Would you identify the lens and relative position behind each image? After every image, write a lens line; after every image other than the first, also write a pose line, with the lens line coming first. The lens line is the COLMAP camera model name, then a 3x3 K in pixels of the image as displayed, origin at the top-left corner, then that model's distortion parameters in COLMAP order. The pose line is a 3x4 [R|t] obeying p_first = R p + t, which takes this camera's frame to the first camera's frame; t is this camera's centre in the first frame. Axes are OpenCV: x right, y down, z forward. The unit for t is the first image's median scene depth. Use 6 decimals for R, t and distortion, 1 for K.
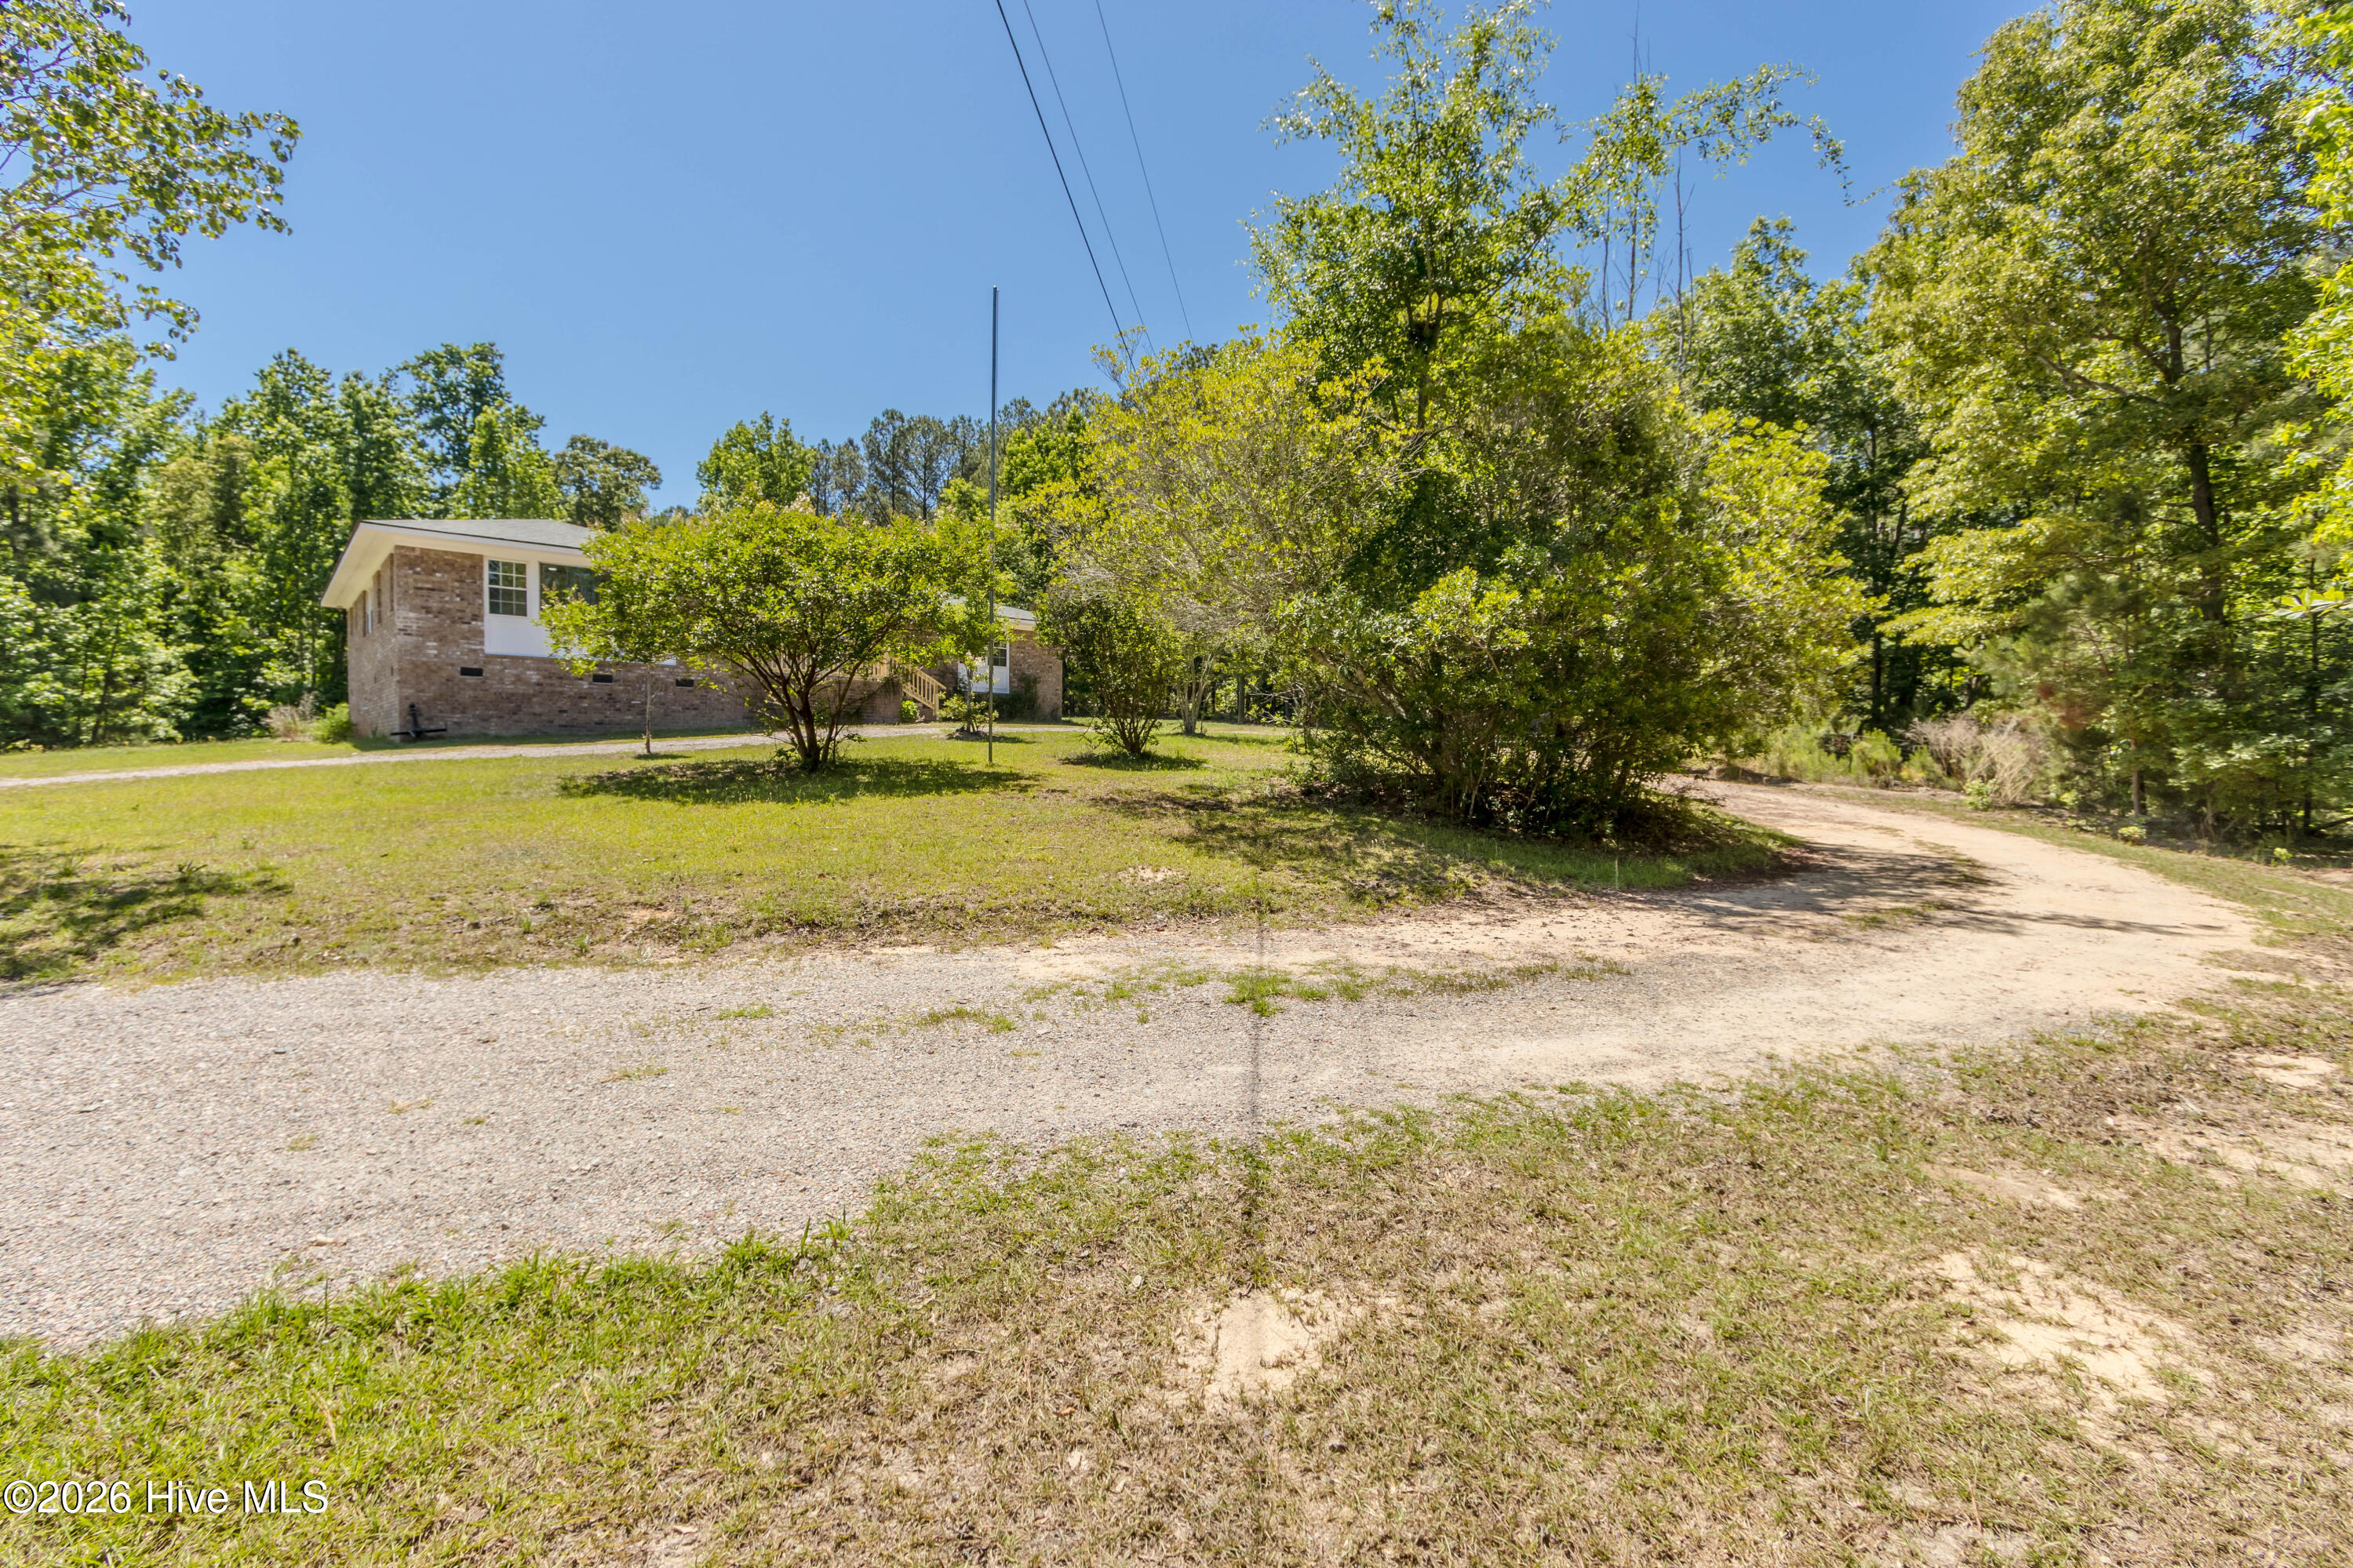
lens RADIAL K [[1091.4, 0, 1149.5], [0, 1091.4, 787.7], [0, 0, 1]] dist [0.007893, -0.000932]
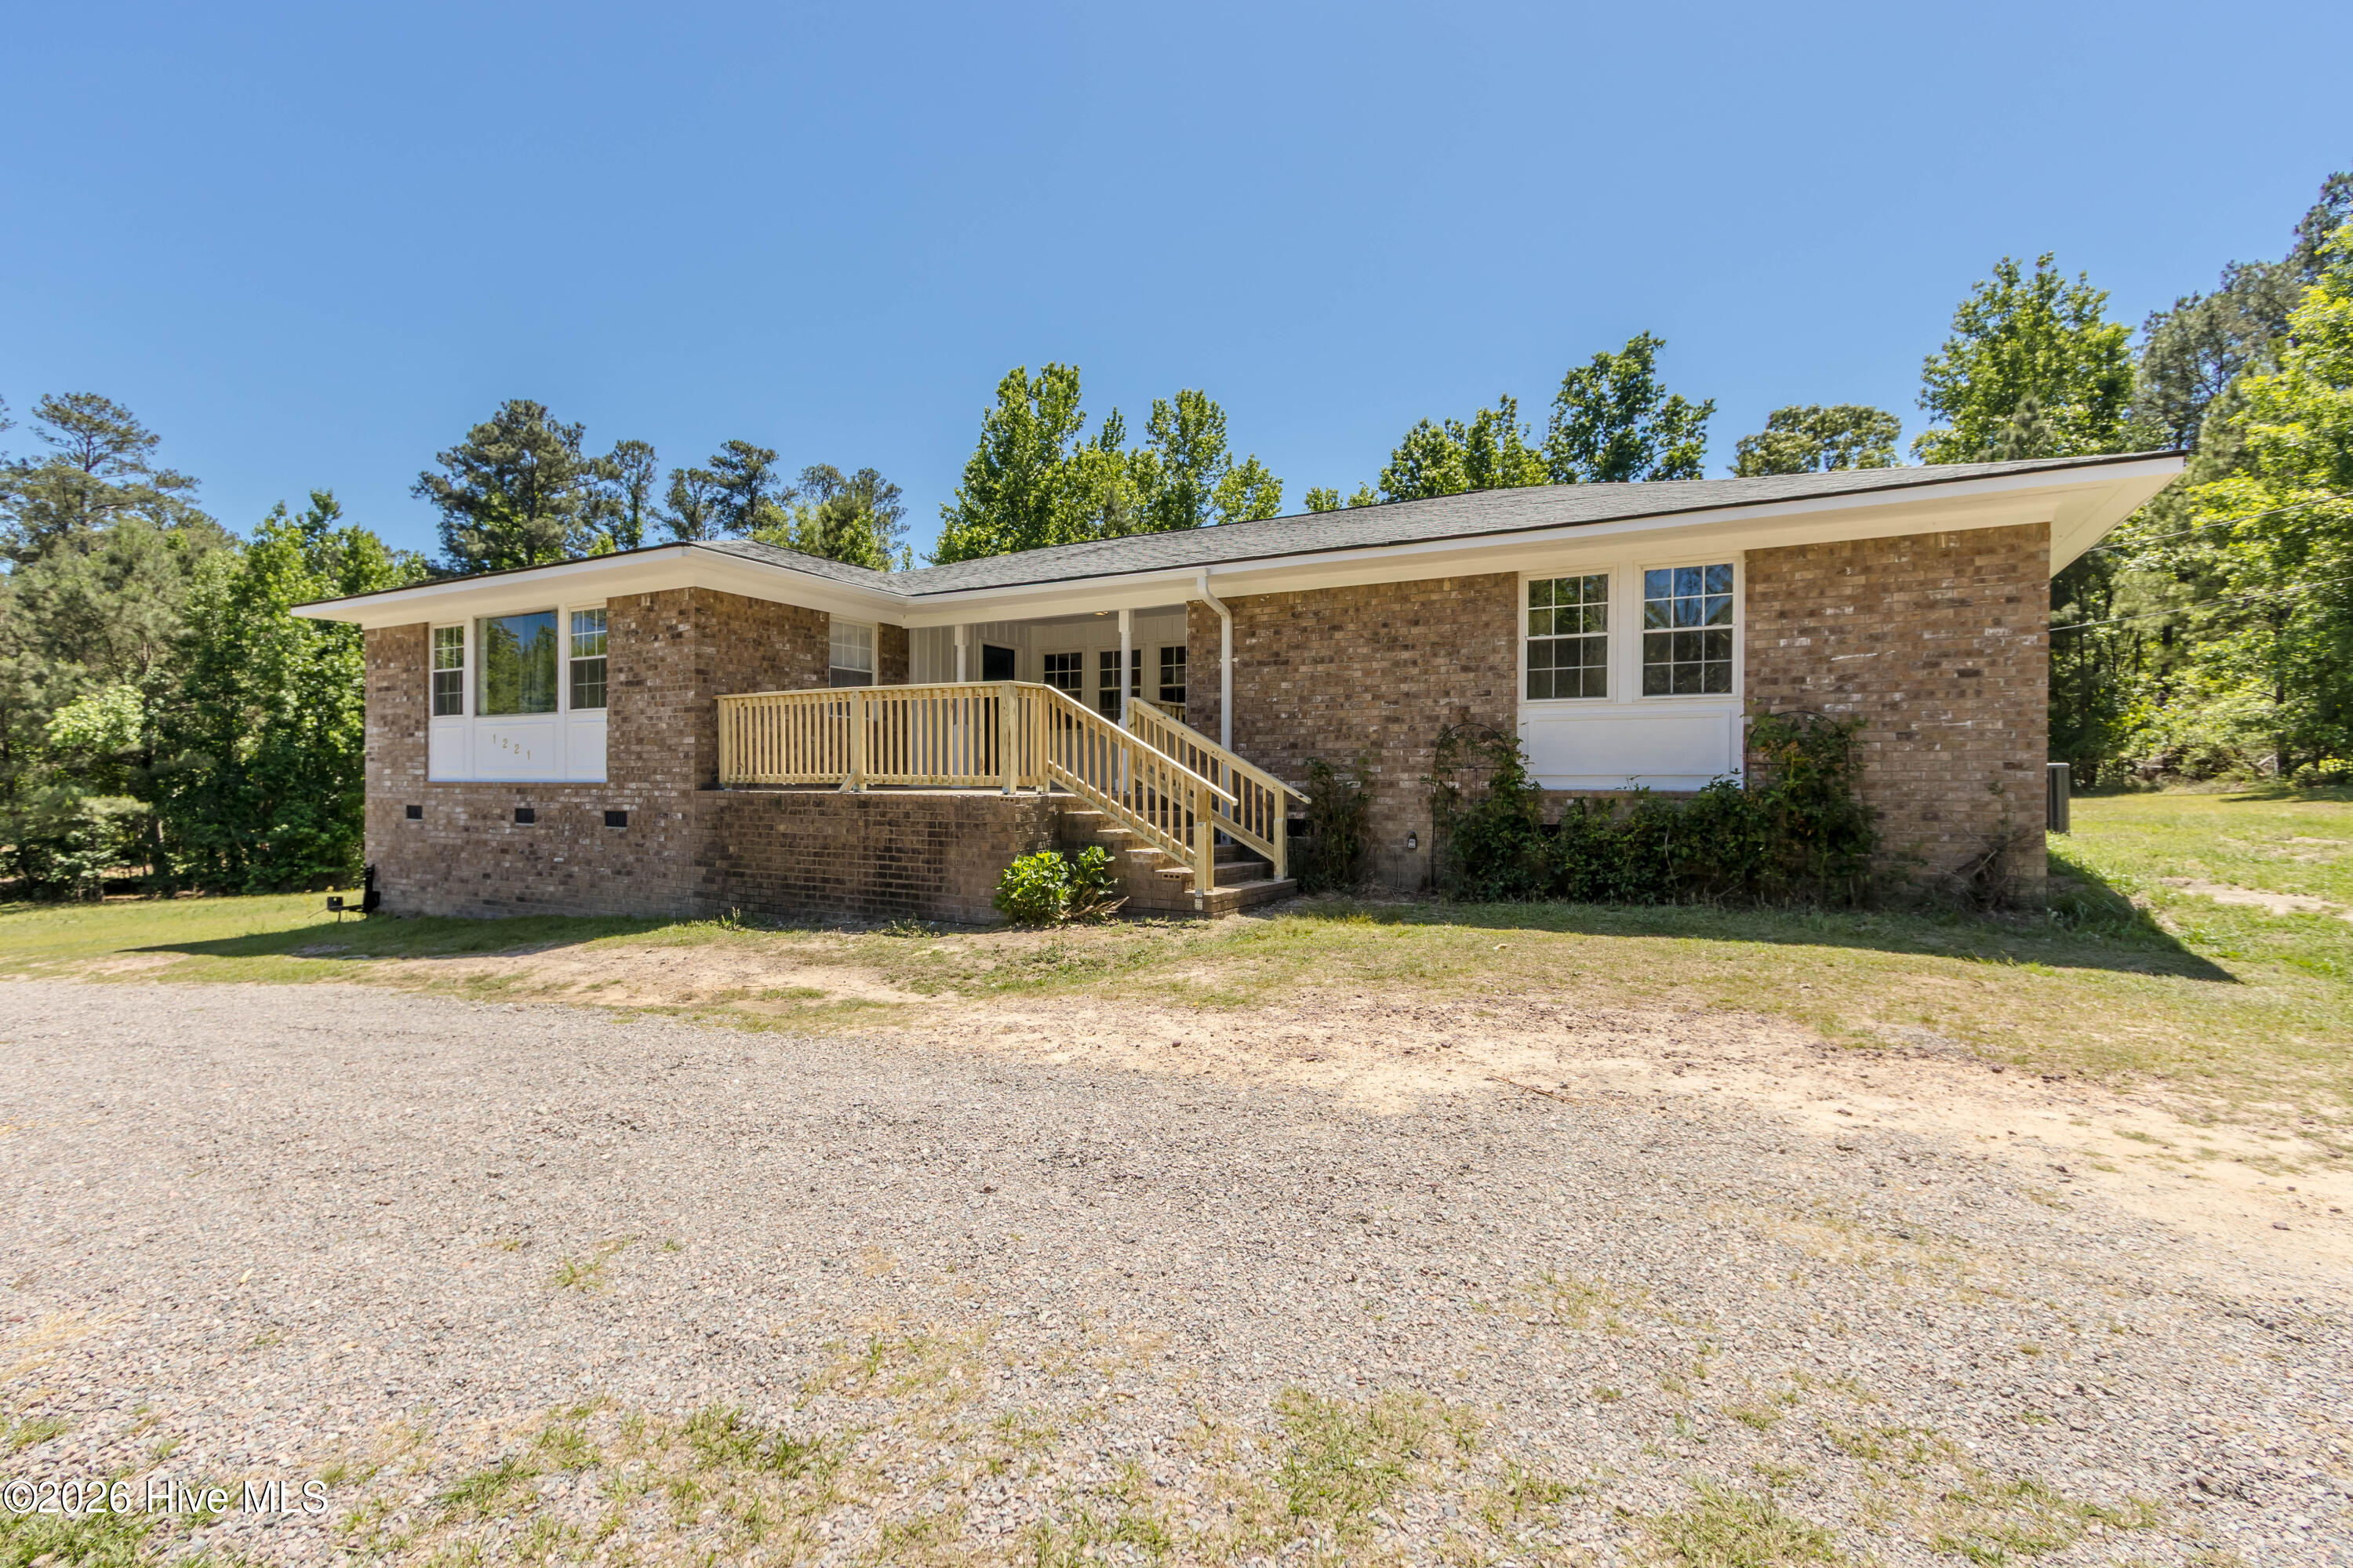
lens RADIAL K [[1091.6, 0, 1149.5], [0, 1091.6, 787.7], [0, 0, 1]] dist [0.007893, -0.000932]
pose [[0.350165, -0.007488, -0.936658, 0.046320], [-0.027592, 0.999452, -0.018305, -0.049487], [0.936282, 0.032254, 0.349766, 0.484867]]
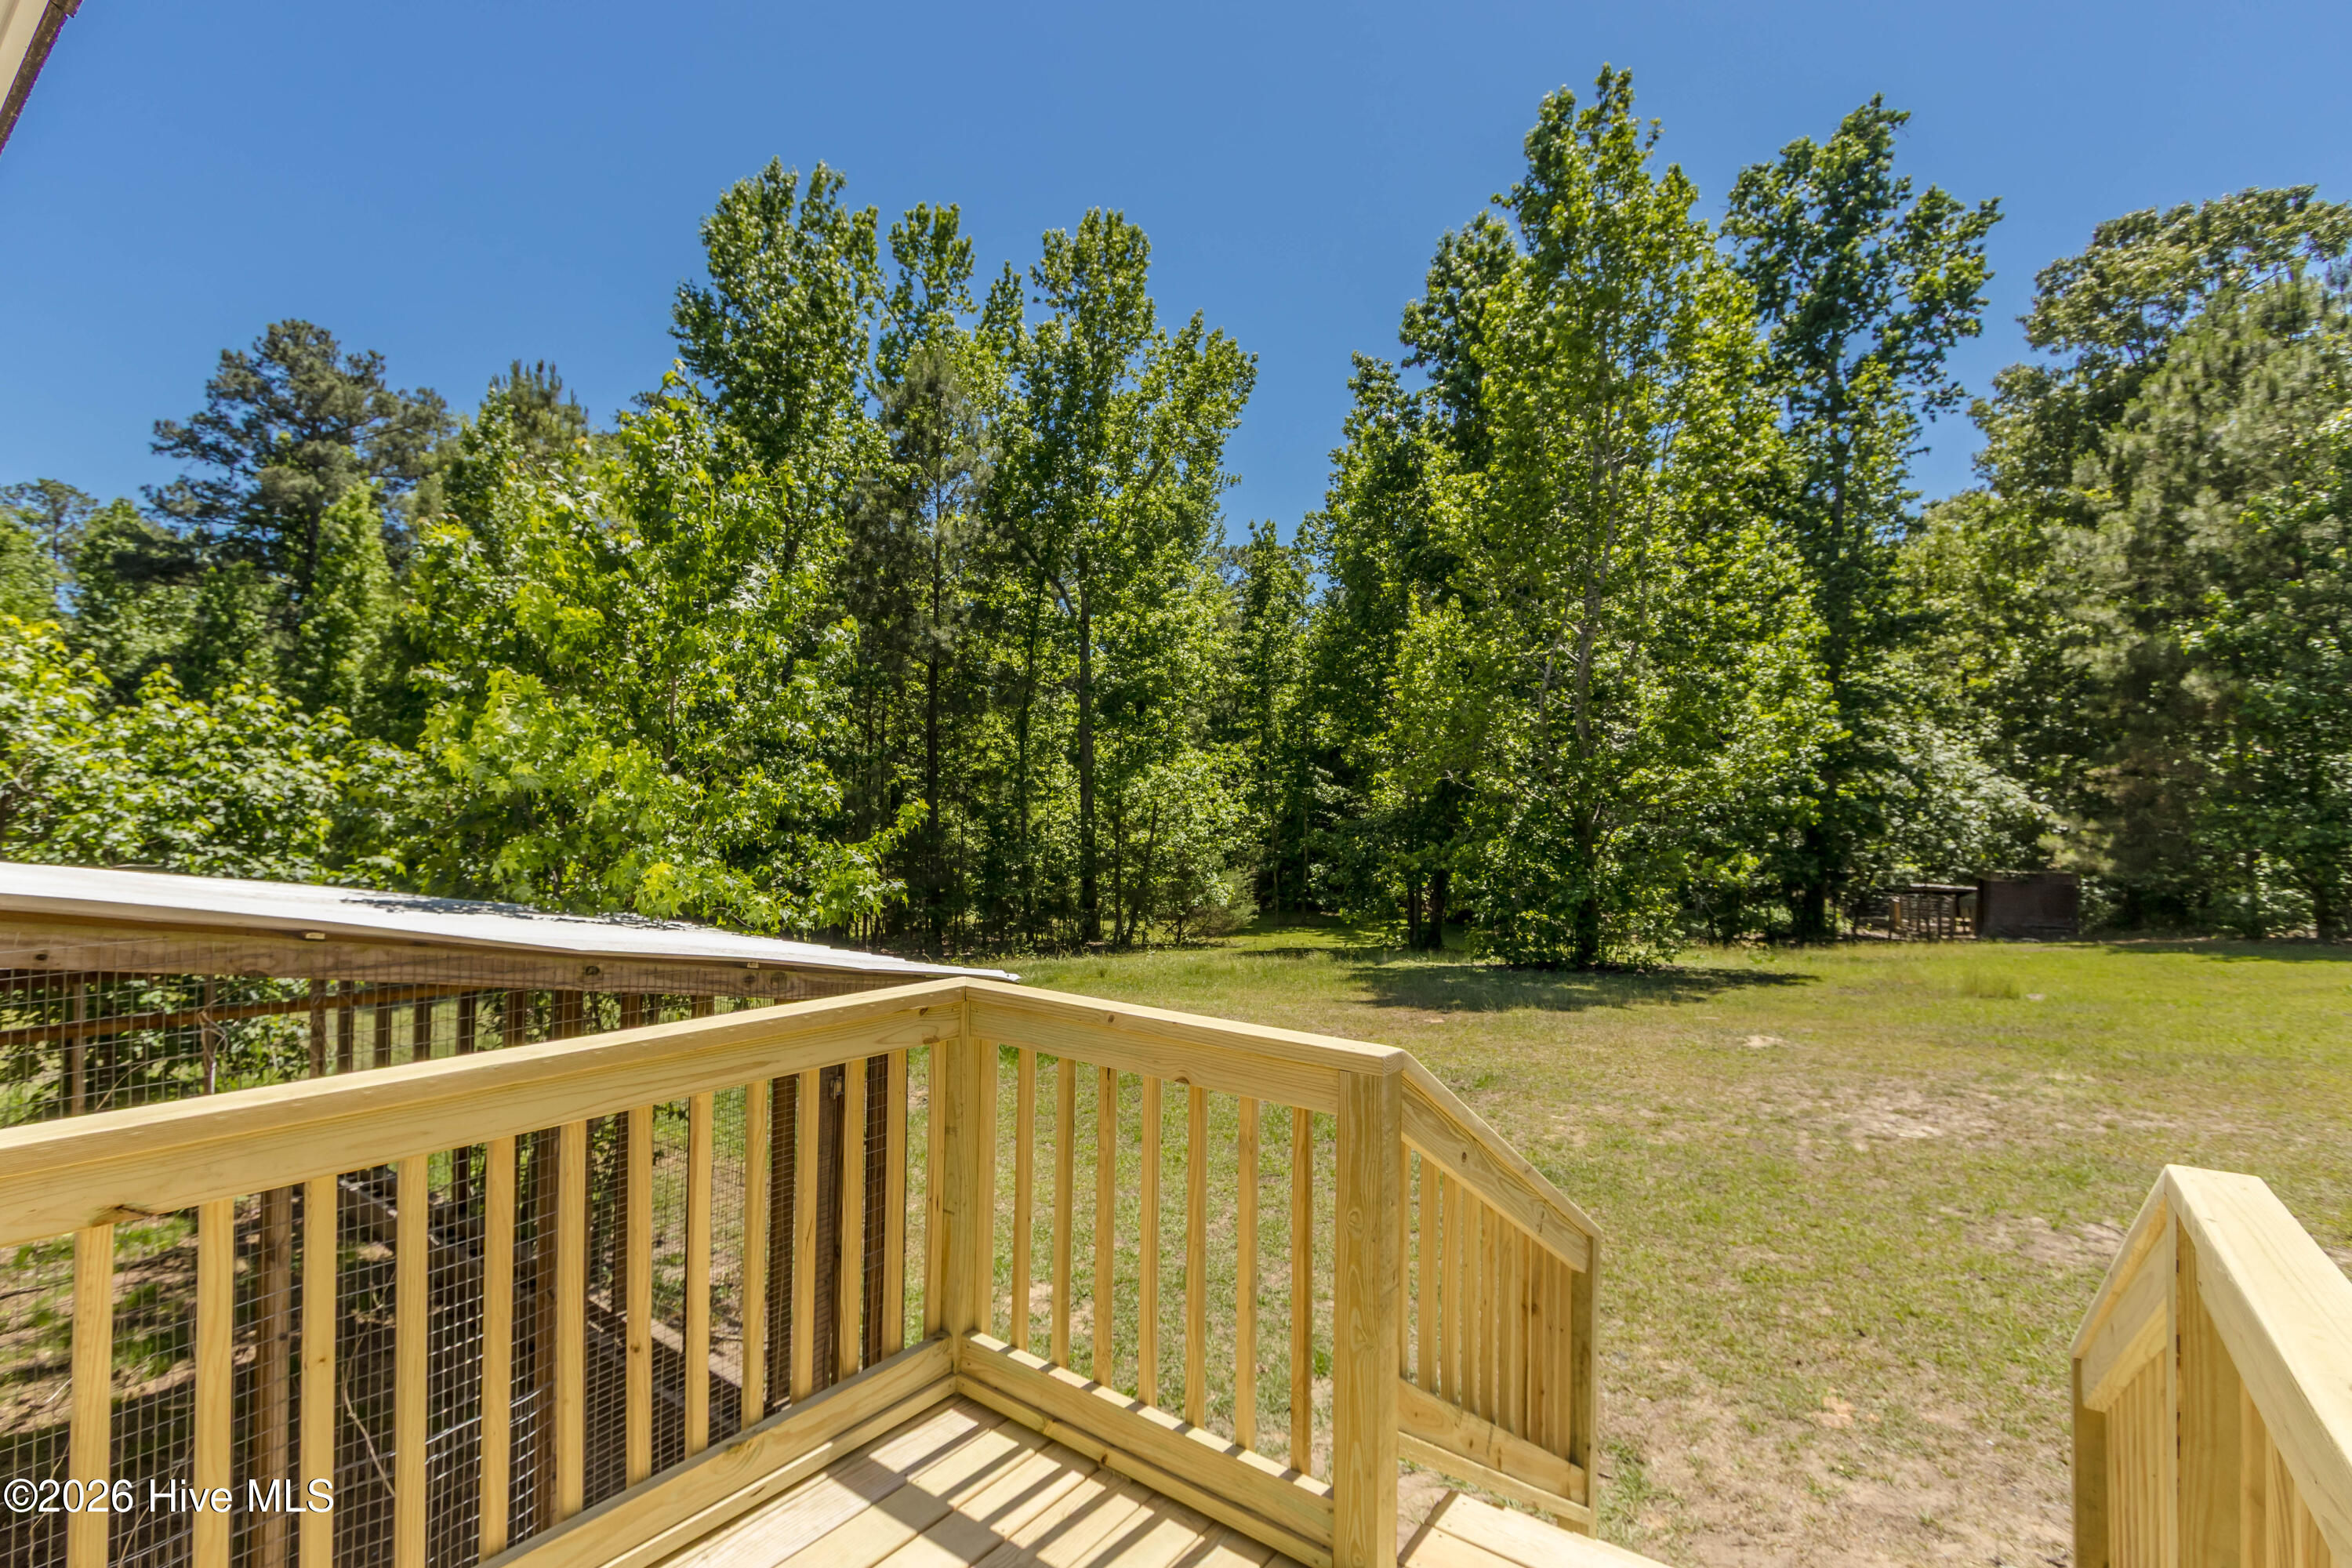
lens RADIAL K [[1091.1, 0, 1149.0], [0, 1091.1, 787.7], [0, 0, 1]] dist [0.007893, -0.000932]
pose [[0.231805, -0.013757, -0.972665, -0.251694], [-0.037490, 0.999031, -0.023064, -0.086301], [0.972040, 0.041811, 0.231064, 0.743549]]
